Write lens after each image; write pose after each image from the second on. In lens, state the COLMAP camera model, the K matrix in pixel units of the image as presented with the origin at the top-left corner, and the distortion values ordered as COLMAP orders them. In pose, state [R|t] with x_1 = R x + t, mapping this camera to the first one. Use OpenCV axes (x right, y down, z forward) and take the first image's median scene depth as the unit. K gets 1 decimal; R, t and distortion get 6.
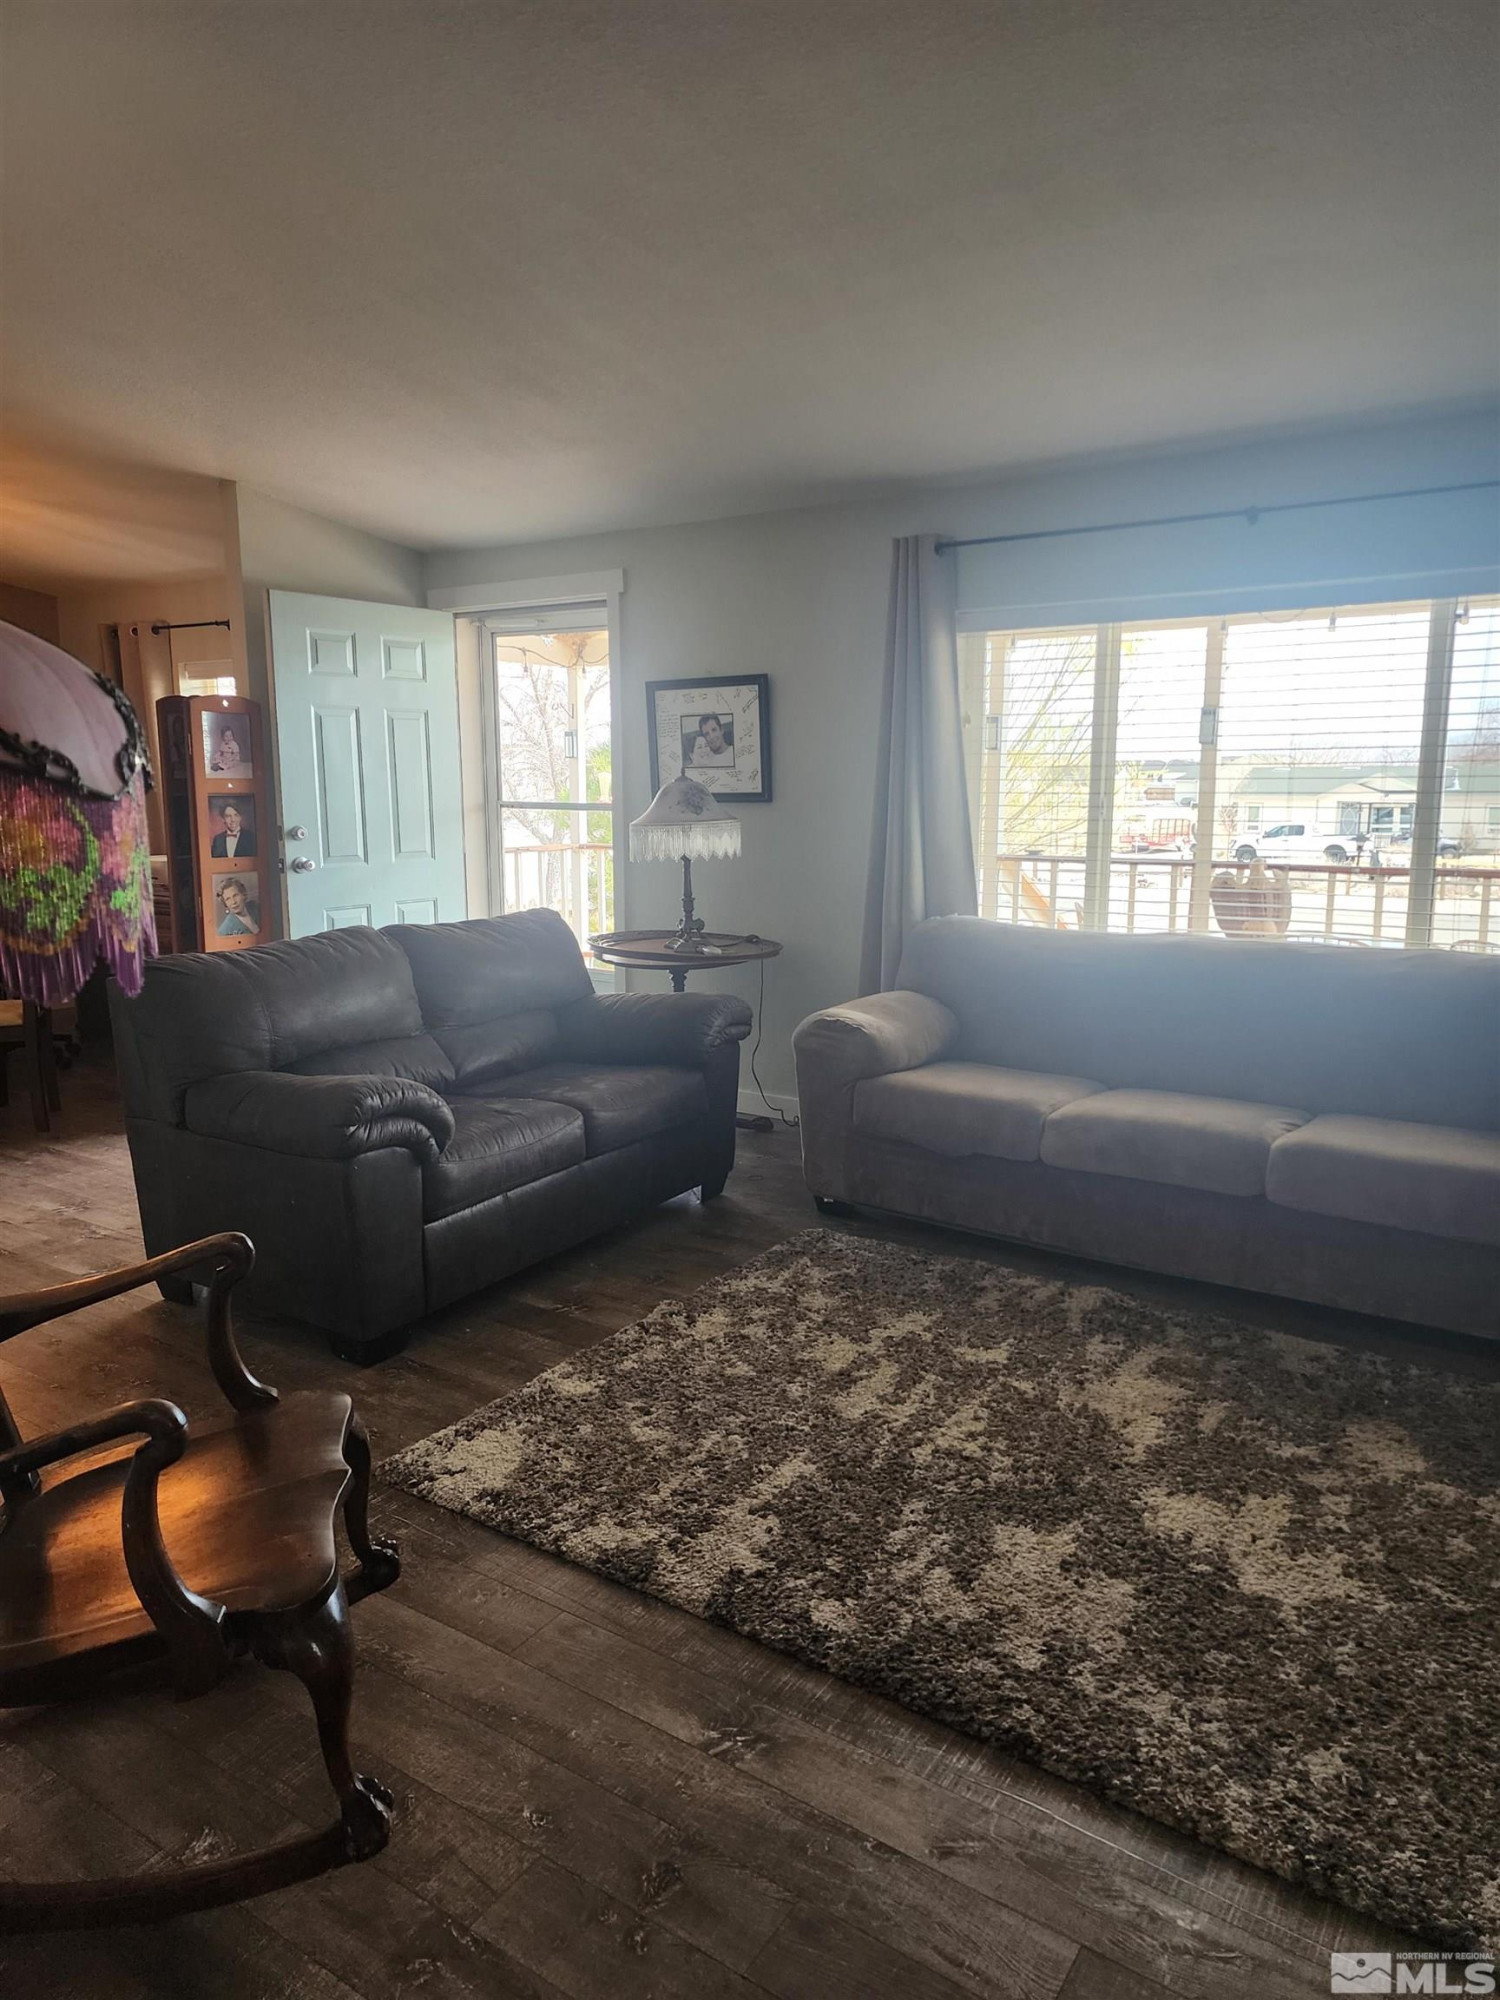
lens RADIAL K [[1314.1, 0, 750.0], [0, 1314.1, 1000.0], [0, 0, 1]] dist [0.004285, 0.000459]
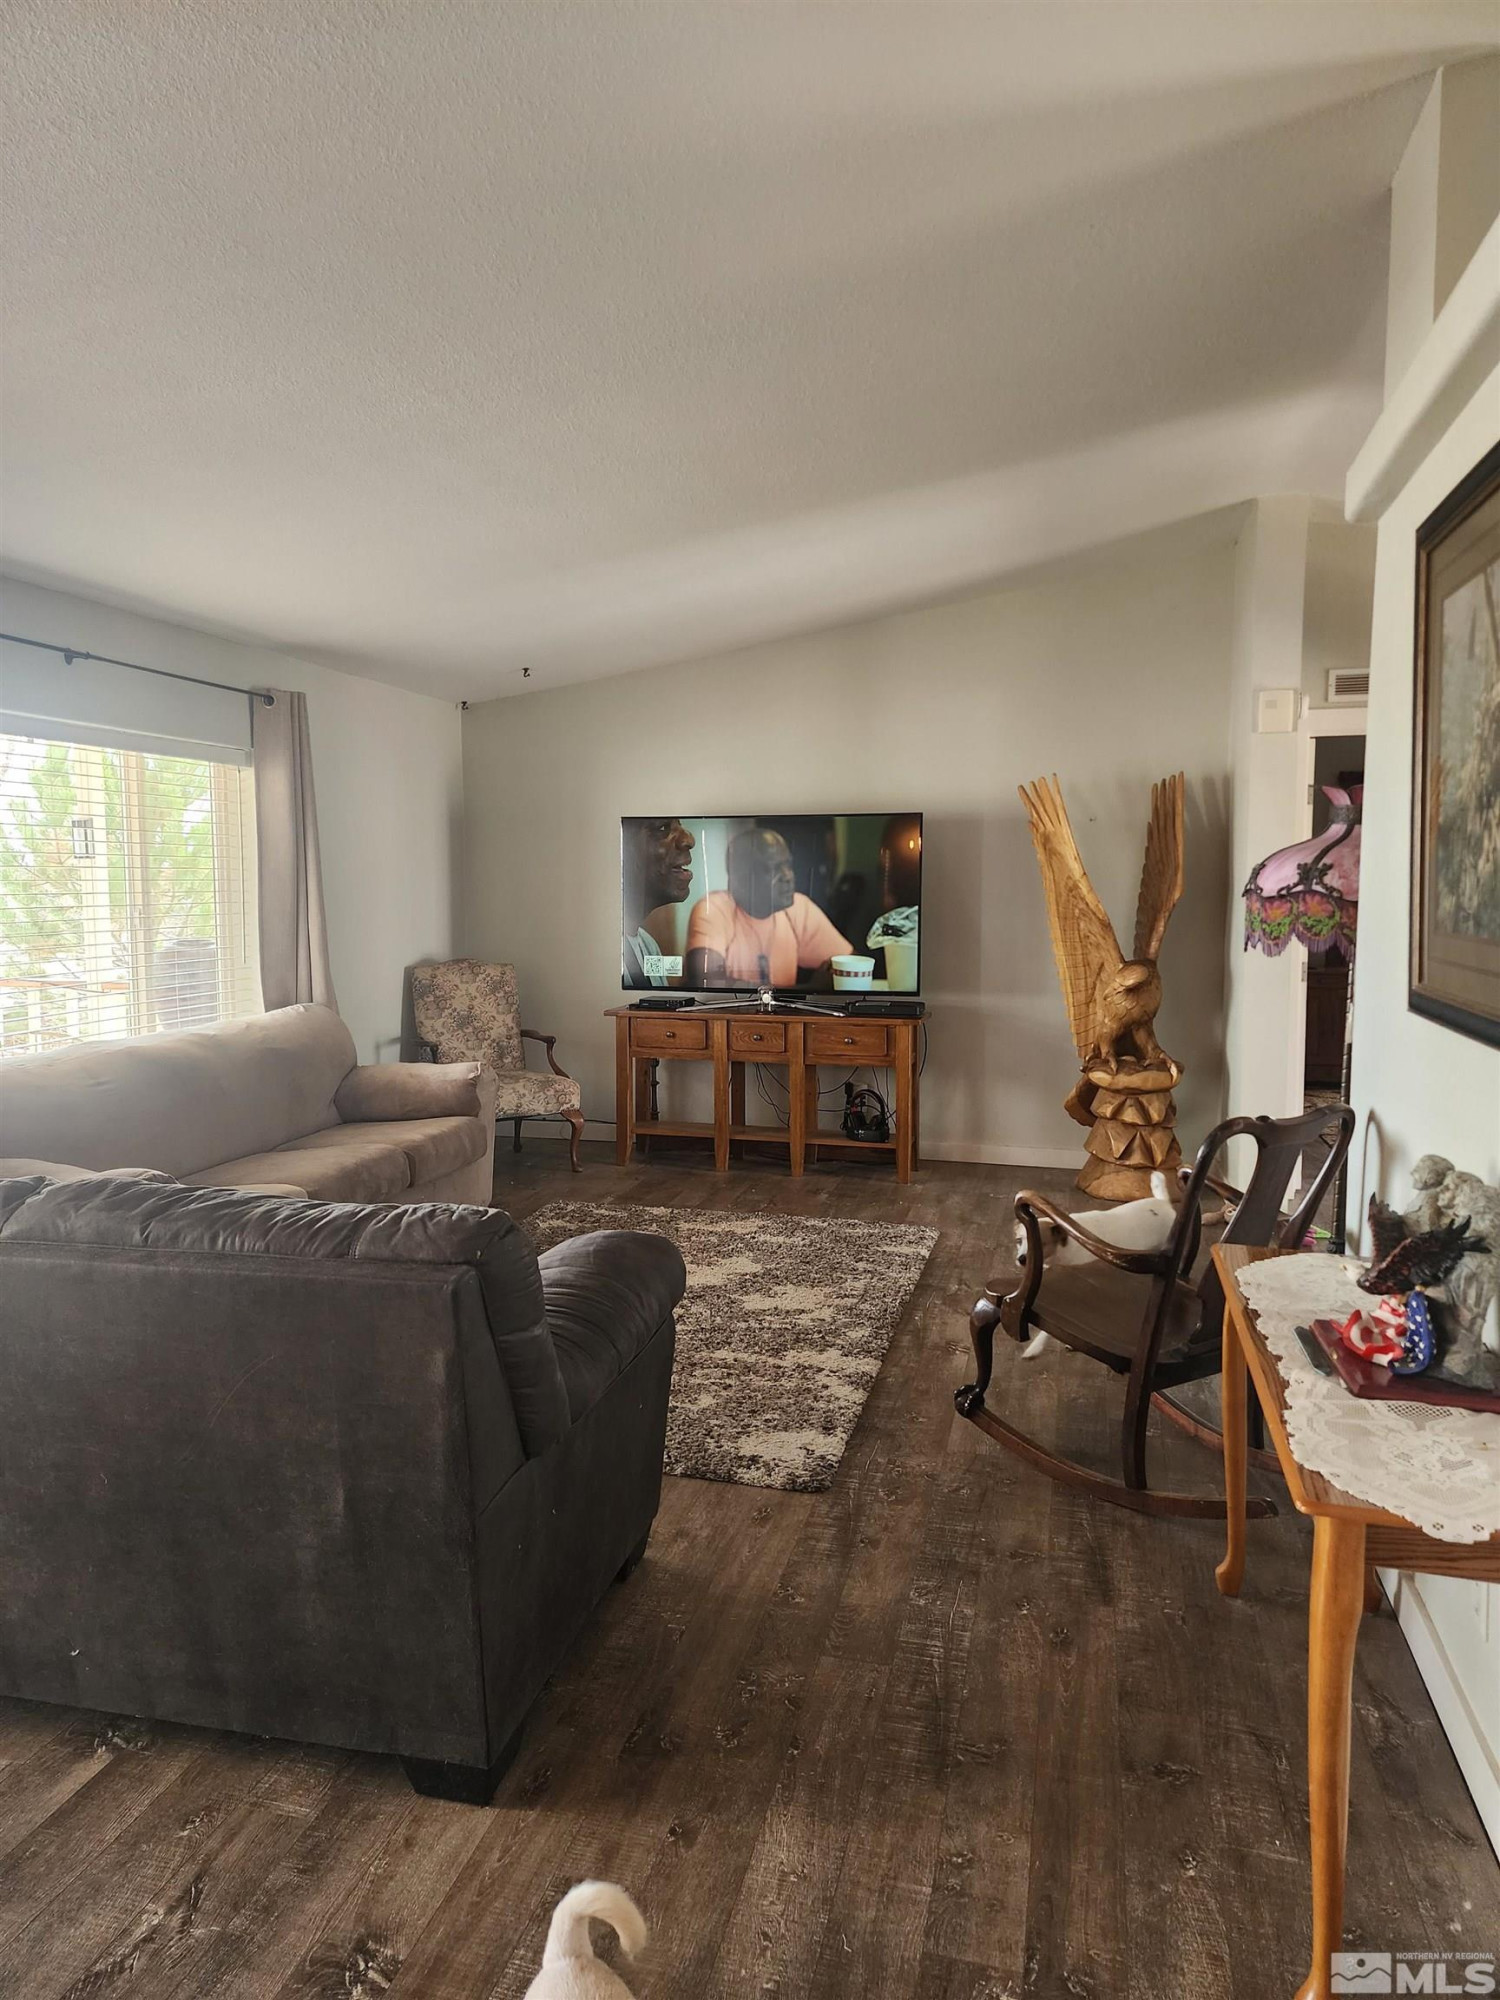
lens RADIAL K [[1314.1, 0, 750.0], [0, 1314.1, 1000.0], [0, 0, 1]] dist [0.004285, 0.000459]
pose [[-0.324524, -0.080420, 0.942453, -1.491844], [0.179219, 0.973103, 0.144747, -0.262092], [-0.928744, 0.215880, -0.301382, 1.502954]]
